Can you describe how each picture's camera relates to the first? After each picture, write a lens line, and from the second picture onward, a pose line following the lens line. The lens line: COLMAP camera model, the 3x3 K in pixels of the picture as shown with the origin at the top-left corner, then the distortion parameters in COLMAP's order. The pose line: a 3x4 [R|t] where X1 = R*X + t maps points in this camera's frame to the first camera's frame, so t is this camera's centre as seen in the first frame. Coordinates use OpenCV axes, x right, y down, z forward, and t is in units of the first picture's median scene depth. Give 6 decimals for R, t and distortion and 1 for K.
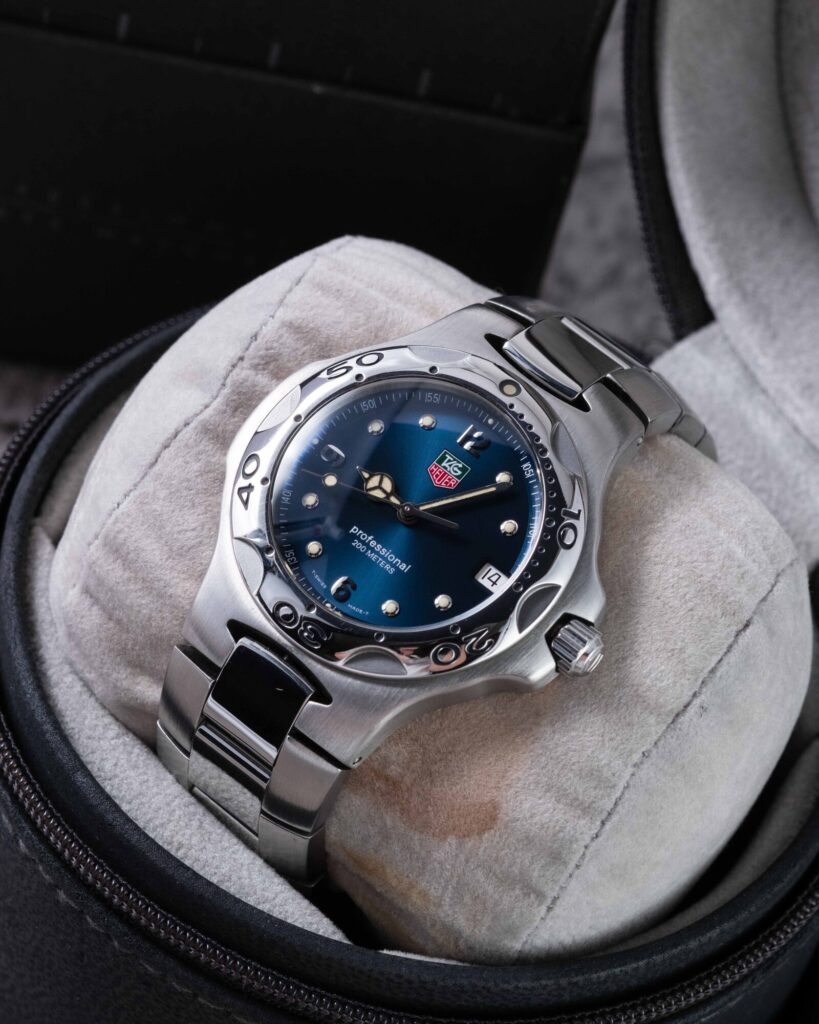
lens RADIAL K [[3674.8, 0, 484.4], [0, 3674.8, 508.6], [0, 0, 1]] dist [0.009176, -2.336799]
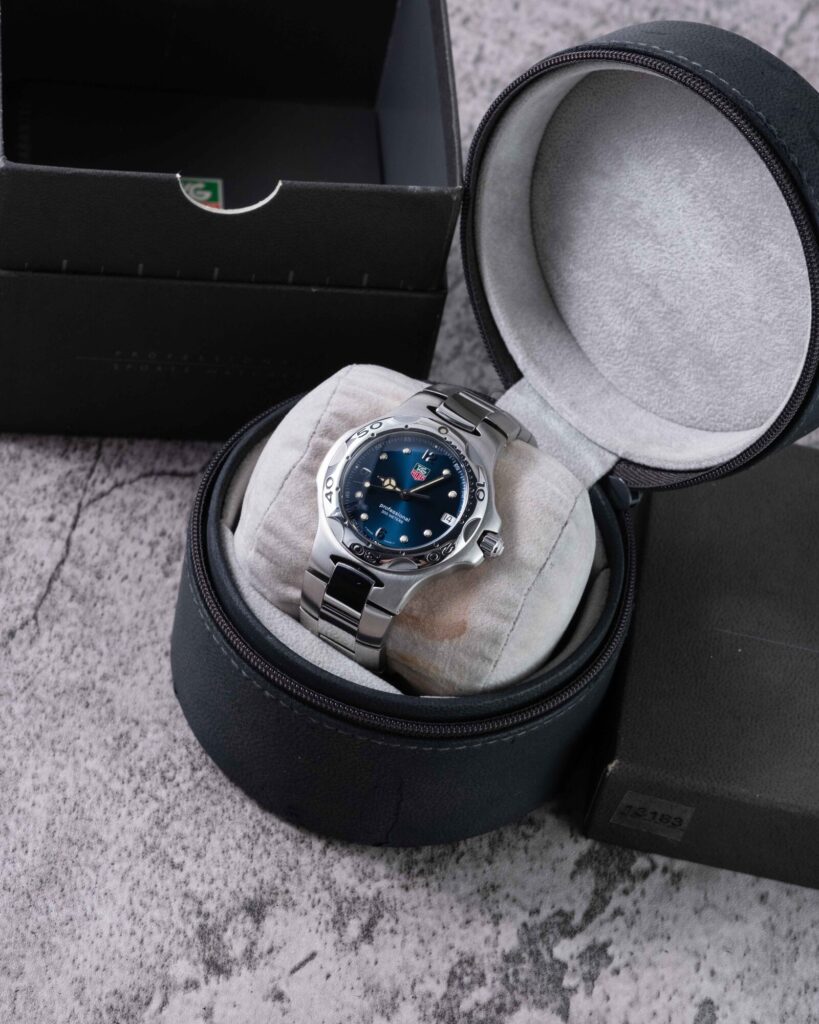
lens RADIAL K [[3620.3, 0, 409.5], [0, 3620.3, 512.0], [0, 0, 1]] dist [-0.166996, 2.822904]
pose [[0.987380, -0.140016, 0.074006, -0.175202], [0.137139, 0.989634, 0.042642, -0.078079], [-0.079209, -0.031955, 0.996346, -1.108231]]
